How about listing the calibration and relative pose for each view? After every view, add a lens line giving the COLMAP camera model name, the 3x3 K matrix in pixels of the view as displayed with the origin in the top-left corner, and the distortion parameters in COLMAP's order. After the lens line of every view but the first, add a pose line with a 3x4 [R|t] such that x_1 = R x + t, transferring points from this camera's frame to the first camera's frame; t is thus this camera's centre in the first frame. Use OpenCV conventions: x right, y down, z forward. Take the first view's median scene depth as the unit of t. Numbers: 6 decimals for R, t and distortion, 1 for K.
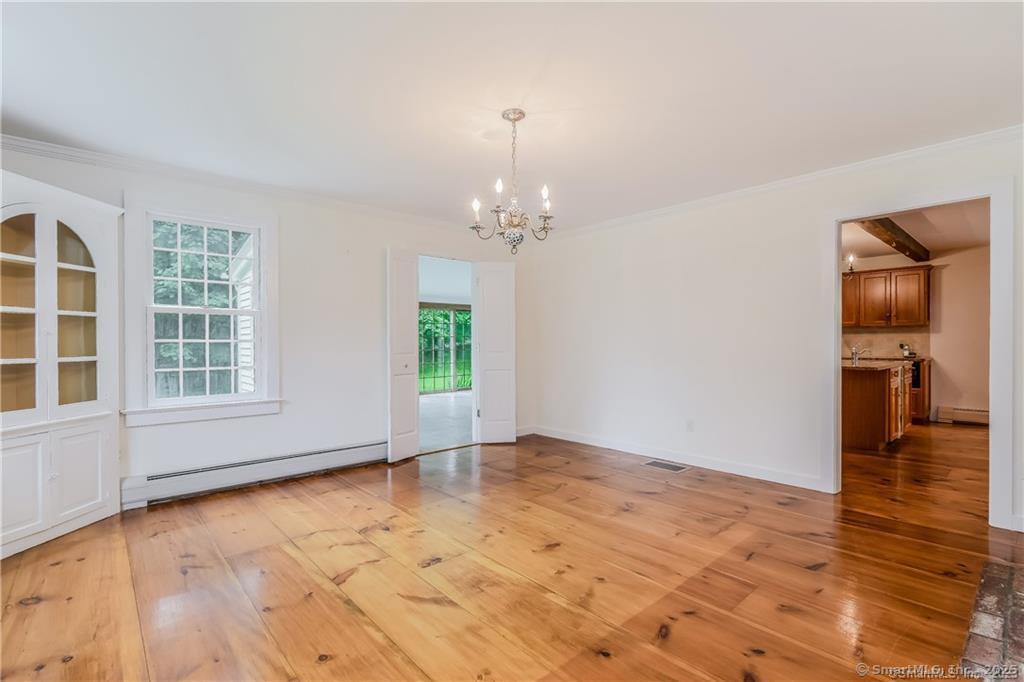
lens RADIAL K [[465.3, 0, 526.2], [0, 465.3, 341.5], [0, 0, 1]] dist [0.008211, 0.000606]
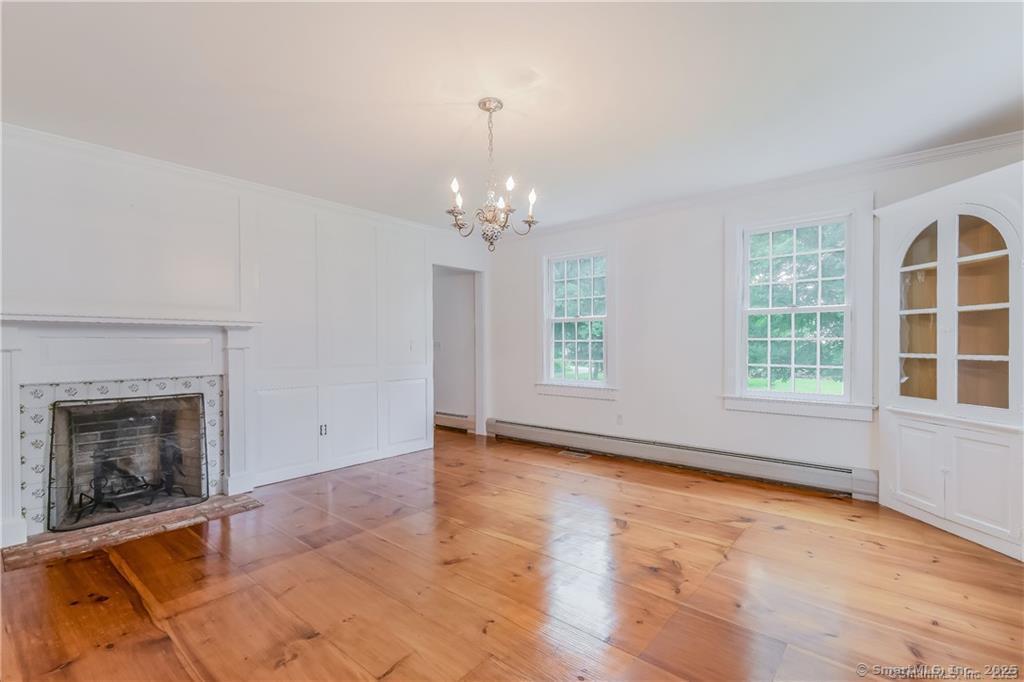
lens RADIAL K [[465.3, 0, 523.5], [0, 465.3, 346.7], [0, 0, 1]] dist [0.008211, 0.000606]
pose [[-0.991830, 0.008601, -0.127275, 0.029349], [0.008911, 0.999959, -0.001868, 0.011383], [0.127253, -0.002987, -0.991866, 1.771427]]
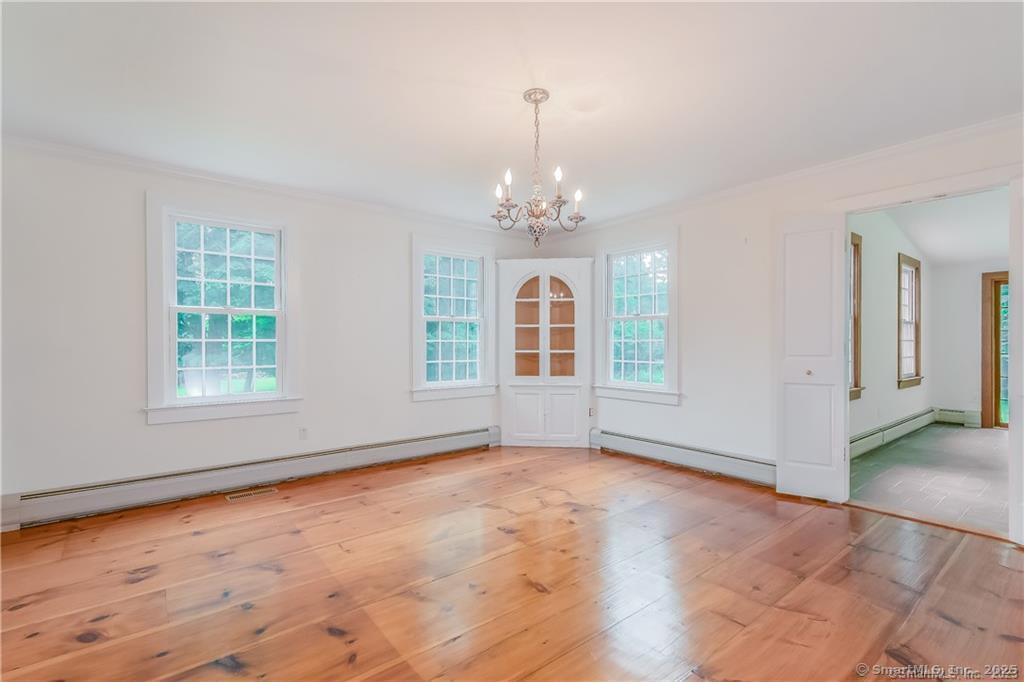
lens RADIAL K [[465.3, 0, 510.7], [0, 465.3, 345.3], [0, 0, 1]] dist [0.008211, 0.000606]
pose [[-0.067108, 0.005994, -0.997728, 0.806387], [0.009098, 0.999944, 0.005395, 0.002944], [0.997704, -0.008716, -0.067159, 0.921224]]
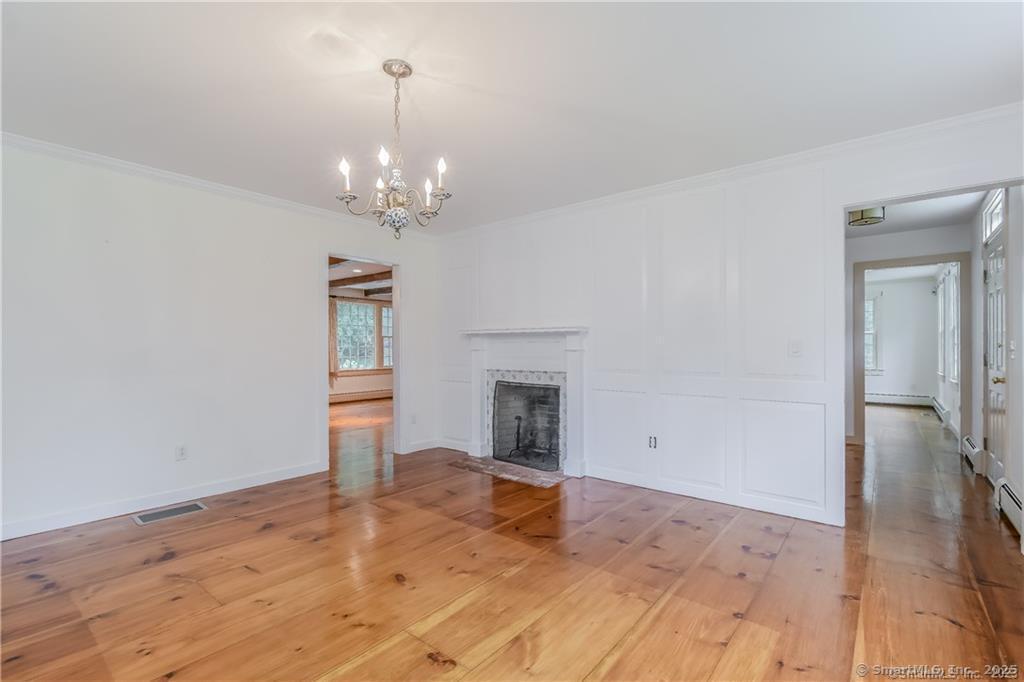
lens RADIAL K [[465.3, 0, 501.4], [0, 465.3, 346.4], [0, 0, 1]] dist [0.008211, 0.000606]
pose [[-0.118290, 0.007367, 0.992952, -0.771636], [-0.001917, 0.999969, -0.007647, 0.005742], [-0.992977, -0.002808, -0.118272, 0.836532]]
